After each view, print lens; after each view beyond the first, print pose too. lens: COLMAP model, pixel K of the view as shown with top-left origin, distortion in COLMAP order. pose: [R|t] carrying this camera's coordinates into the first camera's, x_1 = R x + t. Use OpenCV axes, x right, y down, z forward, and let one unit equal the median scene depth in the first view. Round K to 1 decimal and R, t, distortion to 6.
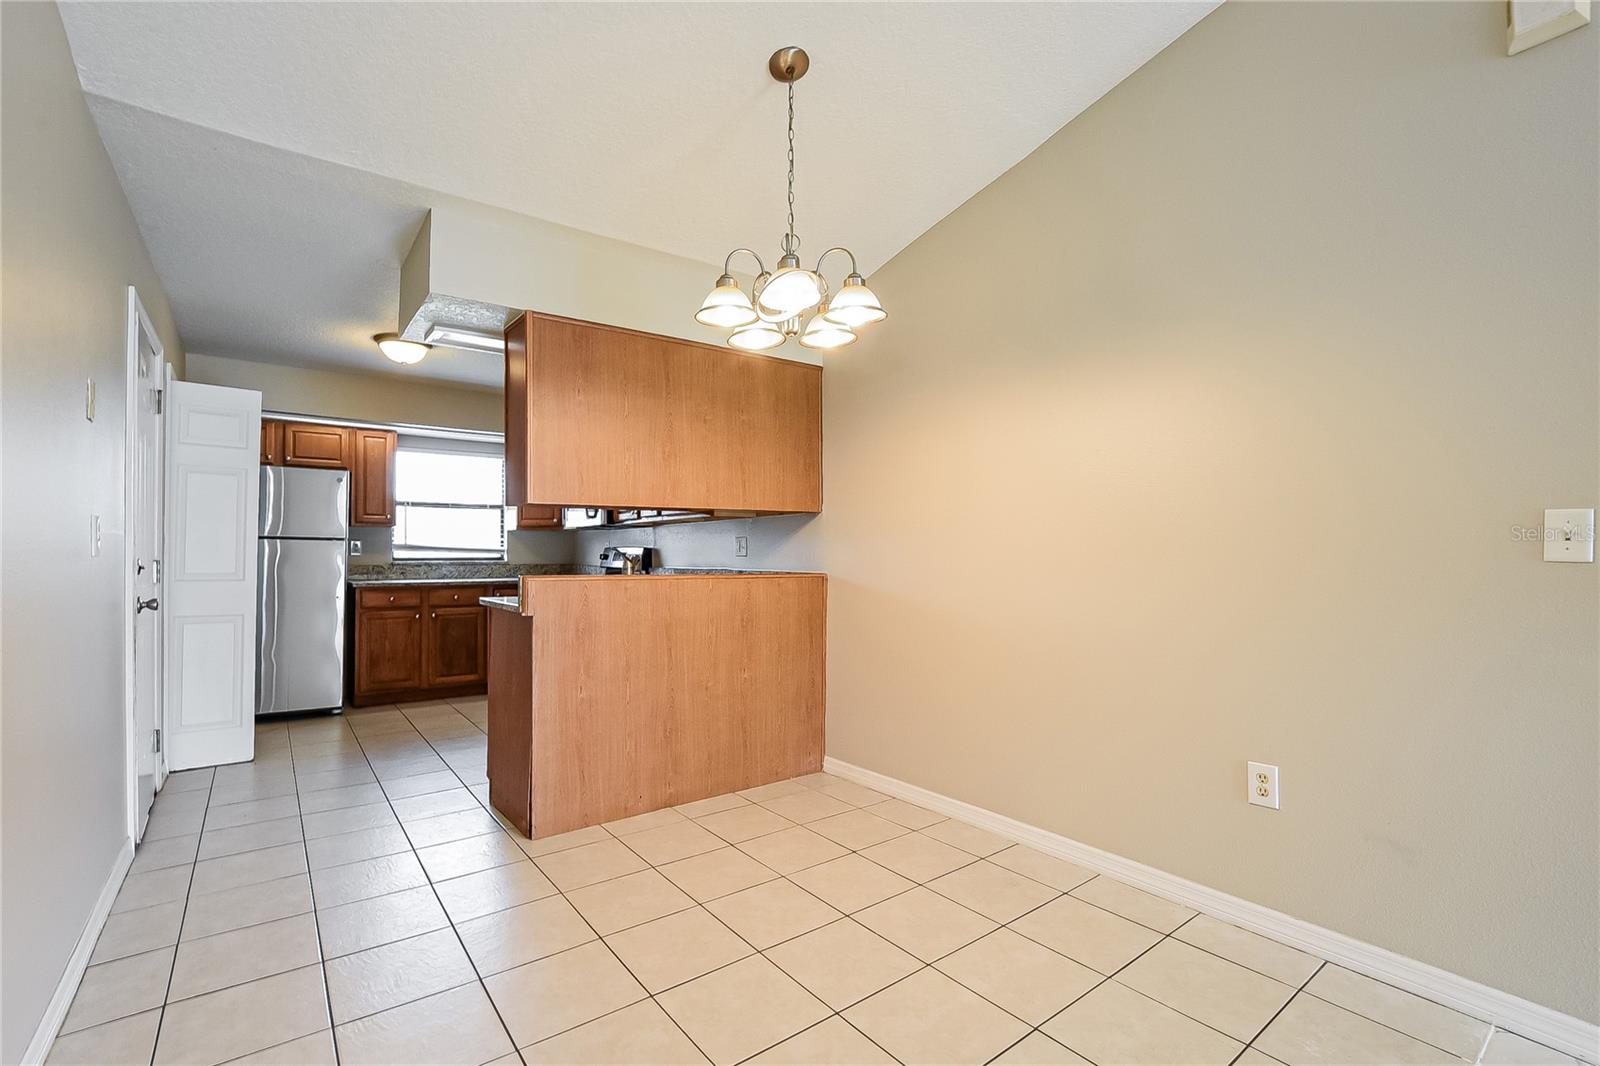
lens RADIAL K [[713.5, 0, 798.0], [0, 713.5, 544.6], [0, 0, 1]] dist [-0.003084, 0.000853]
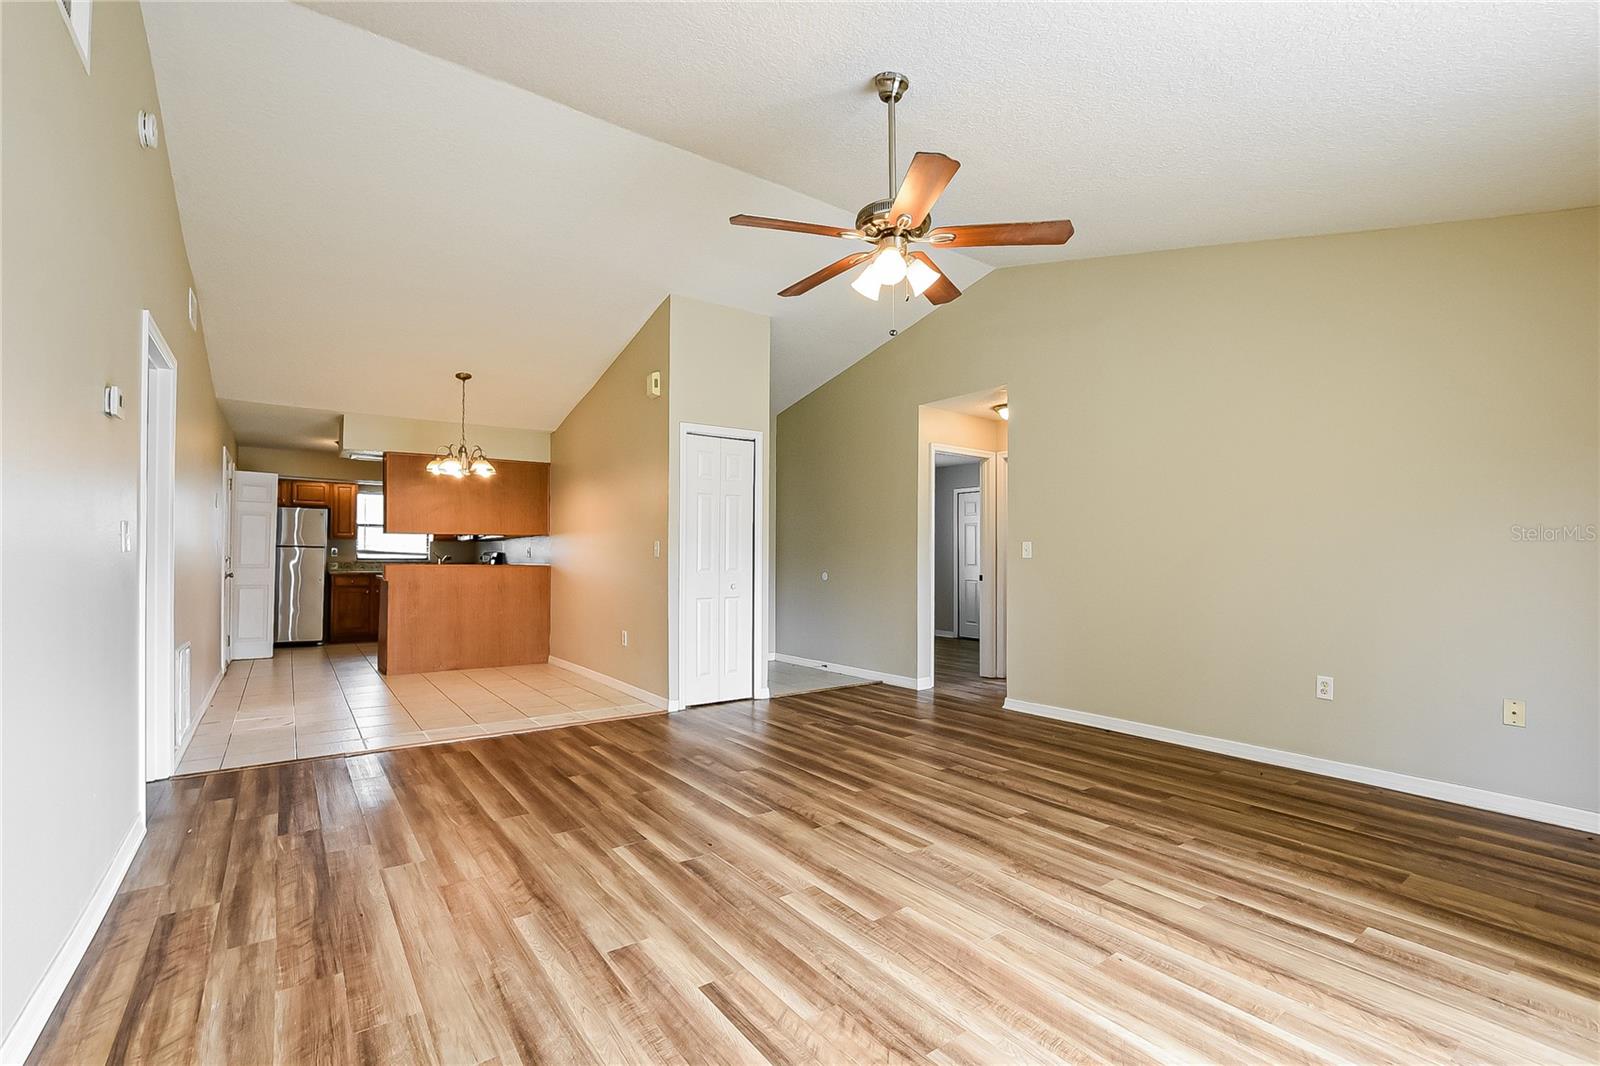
lens RADIAL K [[713.5, 0, 799.4], [0, 713.5, 540.9], [0, 0, 1]] dist [-0.003084, 0.000853]
pose [[0.999689, -0.000856, -0.024938, 0.575214], [0.000683, 0.999976, -0.006921, -0.009899], [0.024944, 0.006902, 0.999665, -0.726458]]
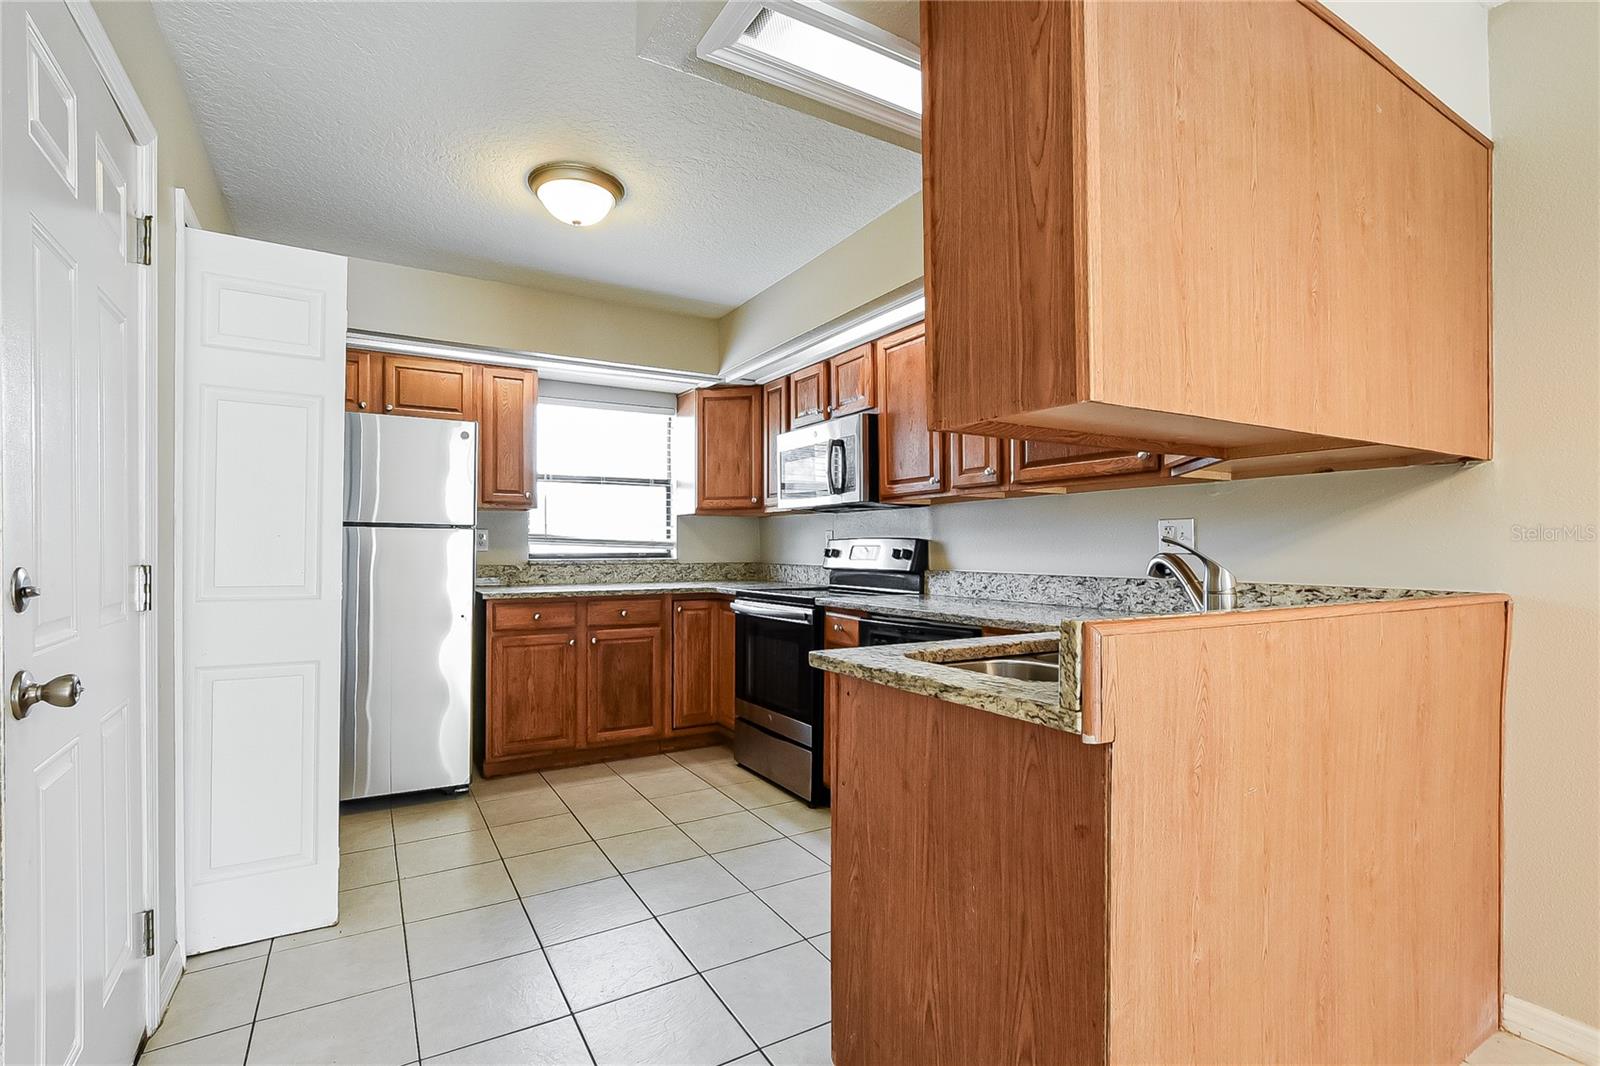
lens RADIAL K [[713.5, 0, 799.0], [0, 713.5, 541.2], [0, 0, 1]] dist [-0.003084, 0.000853]
pose [[0.995663, -0.001235, -0.093027, -0.266925], [0.001711, 0.999986, 0.005040, 0.002856], [0.093020, -0.005177, 0.995651, 0.363955]]
